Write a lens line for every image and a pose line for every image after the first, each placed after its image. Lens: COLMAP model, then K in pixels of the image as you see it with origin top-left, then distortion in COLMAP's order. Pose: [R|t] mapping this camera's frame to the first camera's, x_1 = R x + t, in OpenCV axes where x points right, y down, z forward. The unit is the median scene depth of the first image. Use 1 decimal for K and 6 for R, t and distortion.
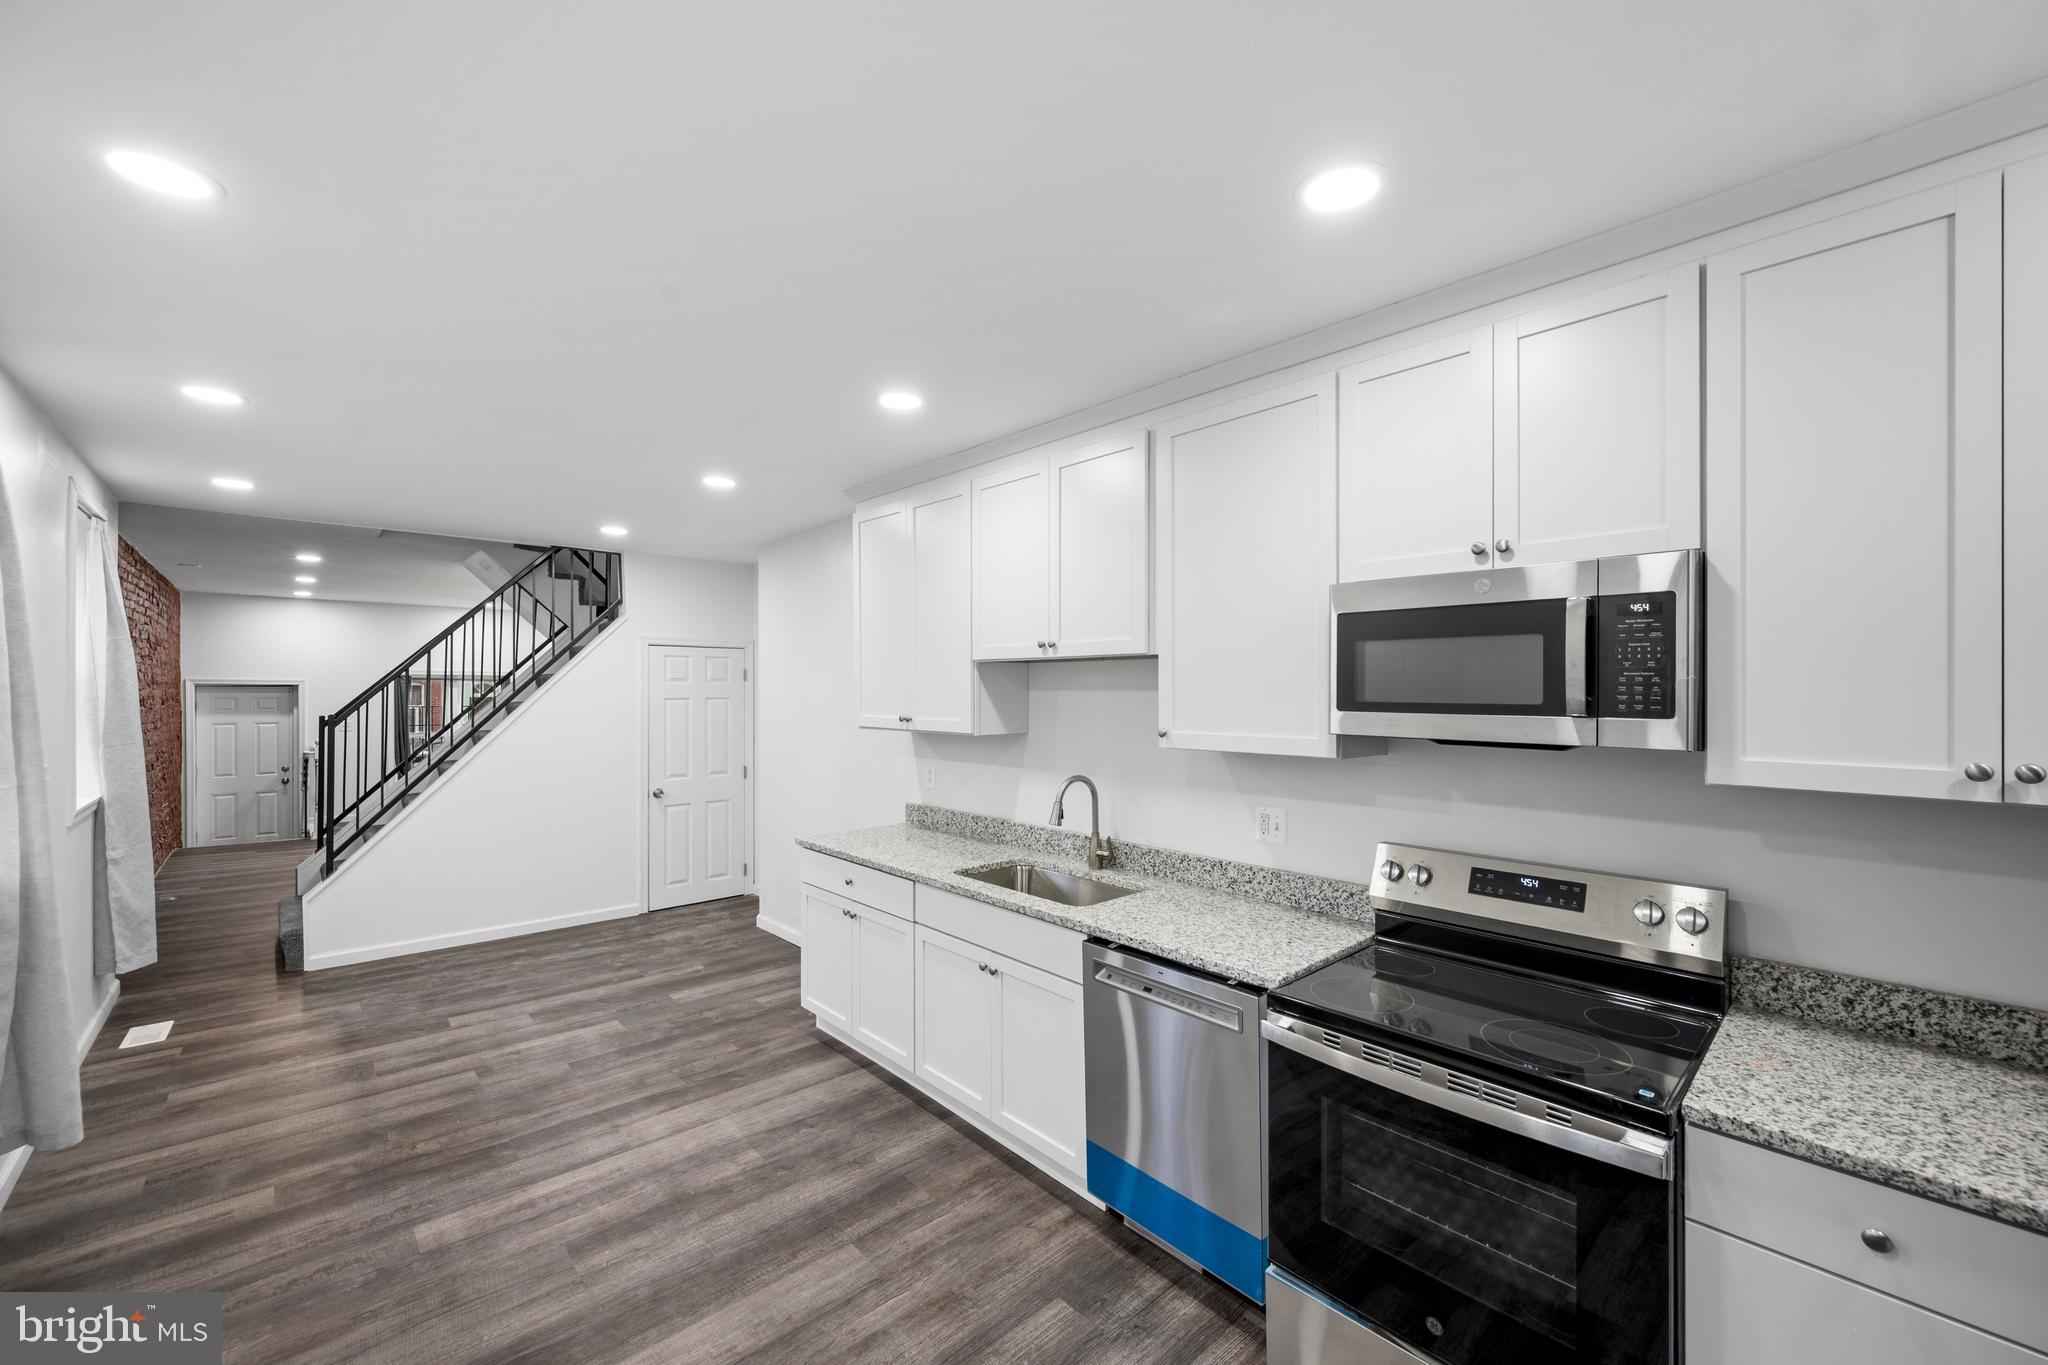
lens RADIAL K [[804.7, 0, 1023.3], [0, 804.7, 688.7], [0, 0, 1]] dist [-0.000800, -0.000534]
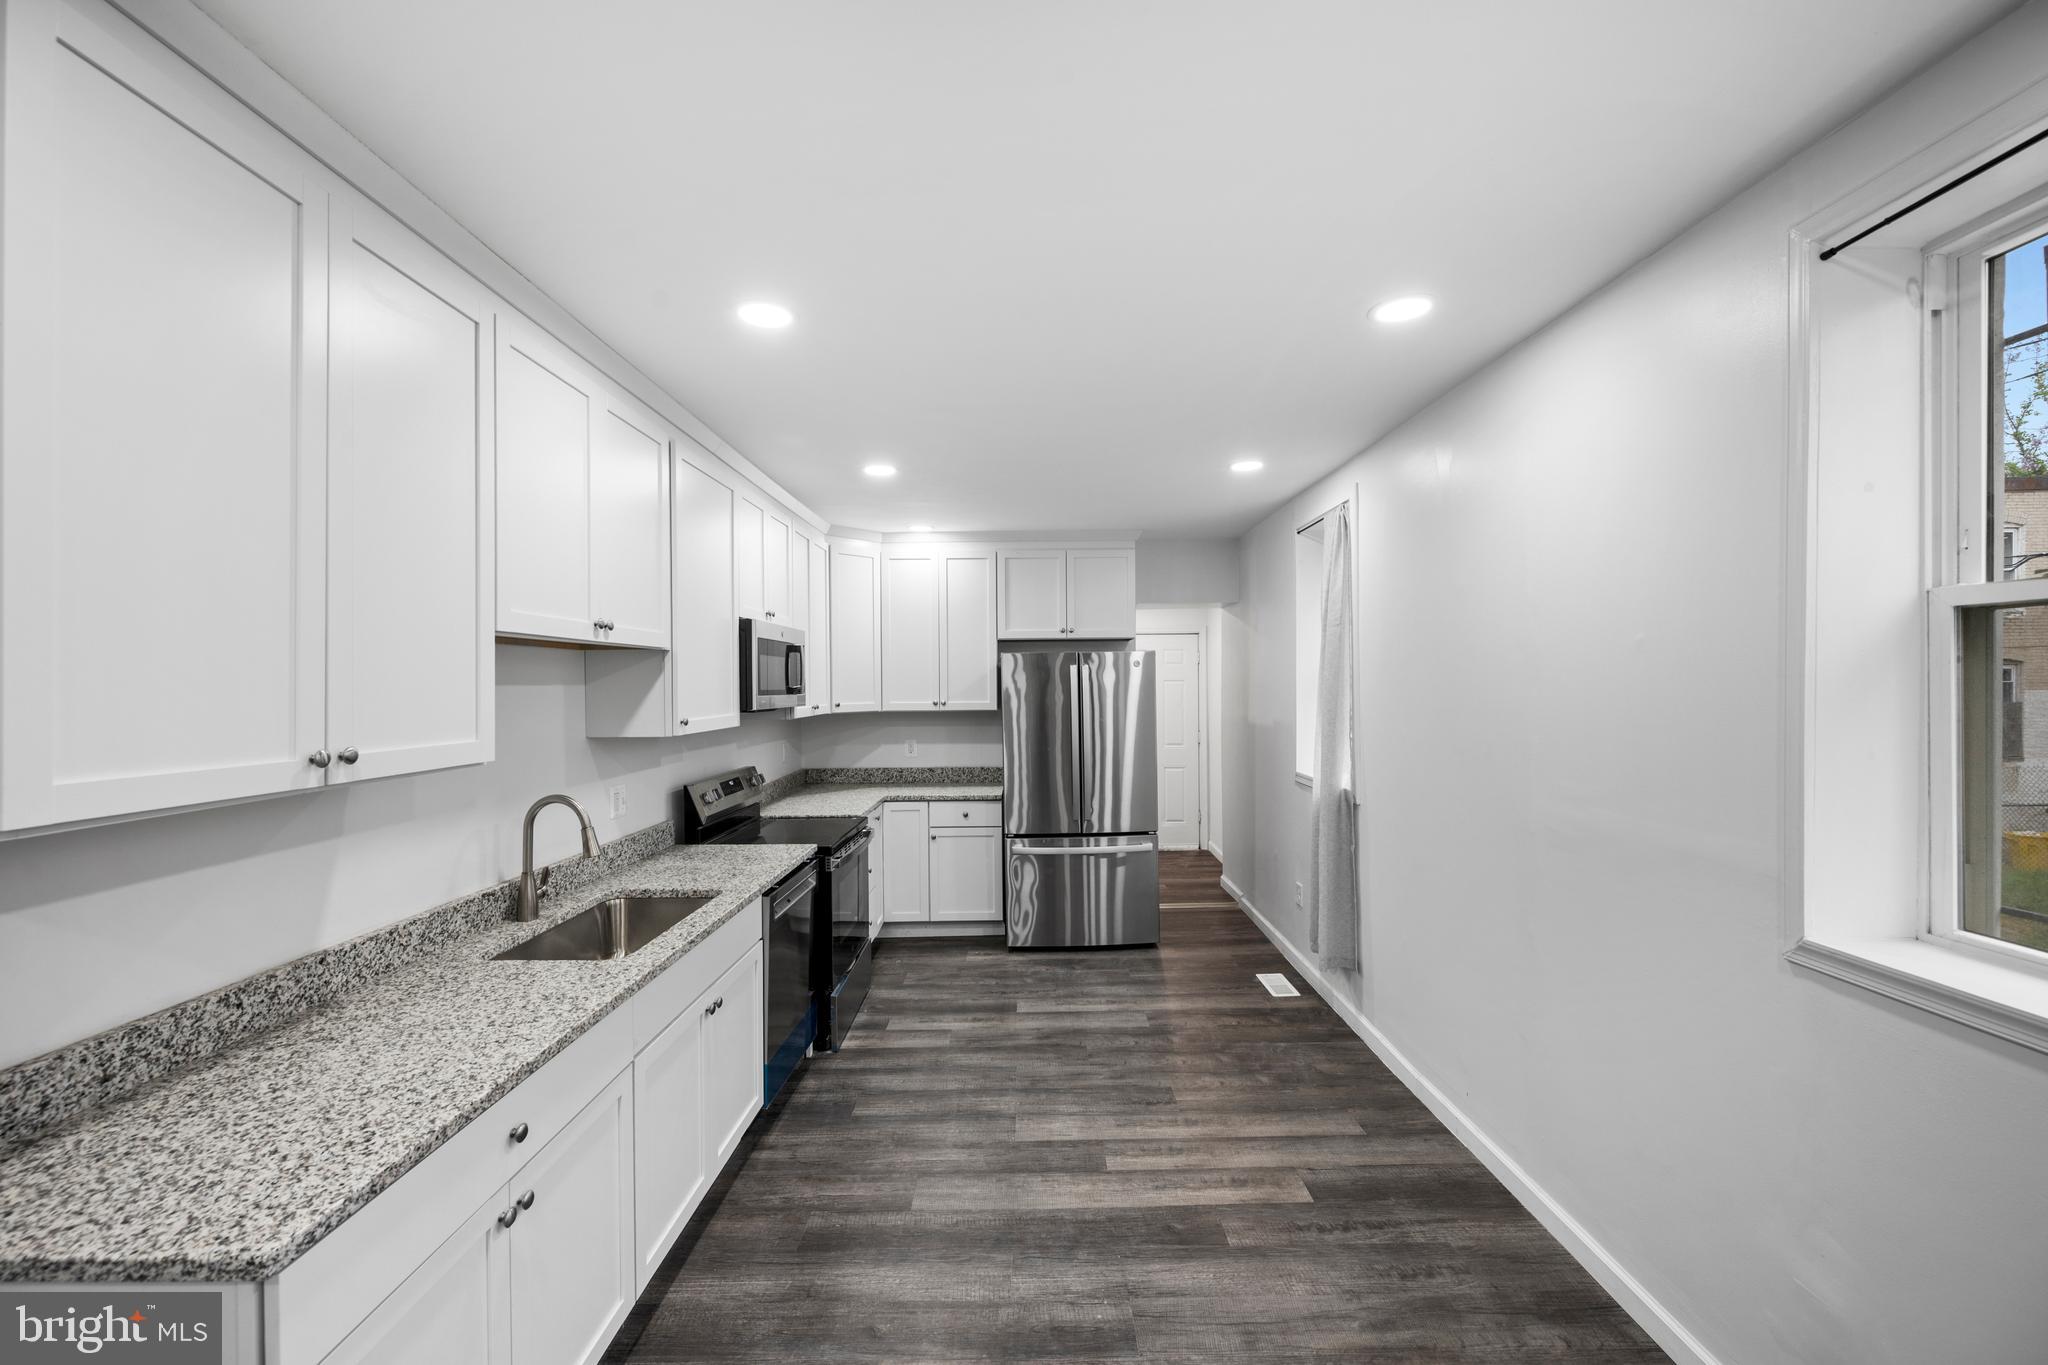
lens RADIAL K [[804.7, 0, 1030.4], [0, 804.7, 687.5], [0, 0, 1]] dist [-0.000800, -0.000534]
pose [[-0.738215, -0.001100, 0.674564, -1.095629], [0.002614, 0.999987, 0.004491, 0.003859], [-0.674560, 0.005078, -0.738203, 1.760918]]
